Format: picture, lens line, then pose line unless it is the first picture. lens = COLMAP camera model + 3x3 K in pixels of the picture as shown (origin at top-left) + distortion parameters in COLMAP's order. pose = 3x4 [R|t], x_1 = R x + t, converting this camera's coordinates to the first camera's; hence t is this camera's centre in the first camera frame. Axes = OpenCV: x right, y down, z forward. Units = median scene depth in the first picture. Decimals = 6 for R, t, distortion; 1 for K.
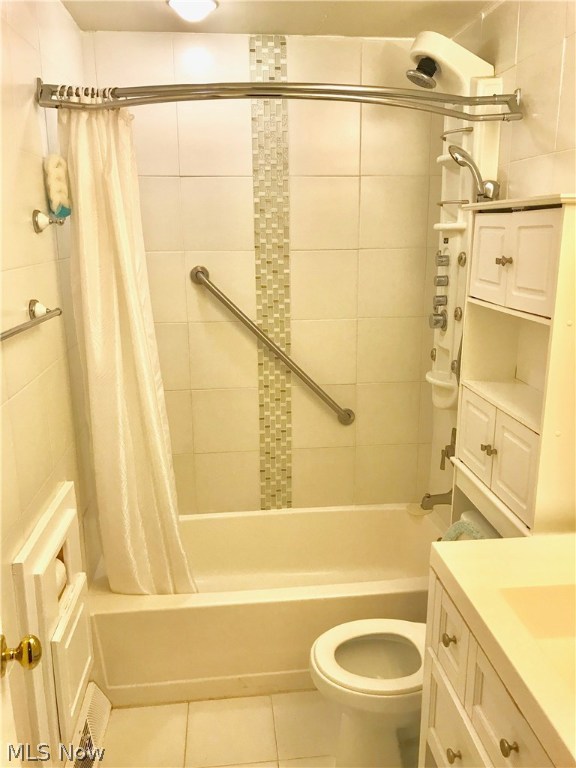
lens RADIAL K [[631.7, 0, 287.8], [0, 631.7, 383.8], [0, 0, 1]] dist [0.045386, -0.059498]
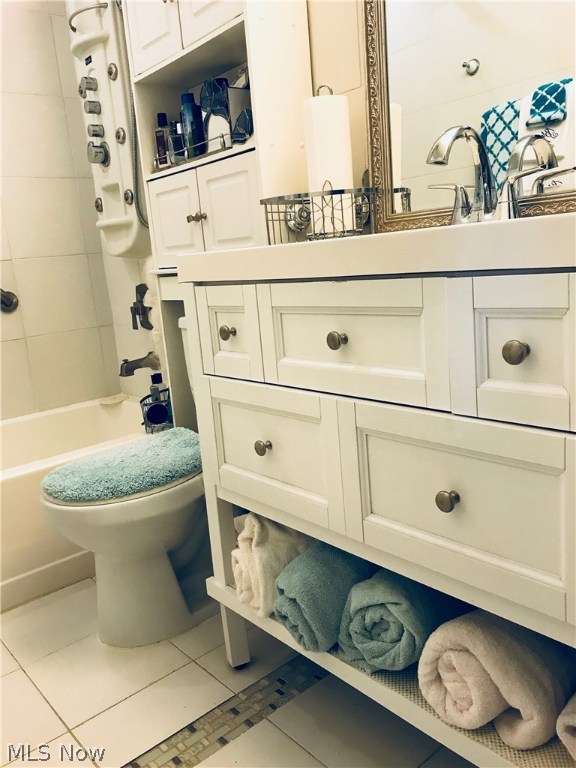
lens RADIAL K [[631.7, 0, 288.1], [0, 631.7, 384.2], [0, 0, 1]] dist [0.045386, -0.059498]
pose [[0.822183, -0.179349, 0.540231, -0.087754], [0.210961, 0.977488, 0.003448, 0.274639], [-0.528688, 0.111133, 0.841510, 0.136120]]
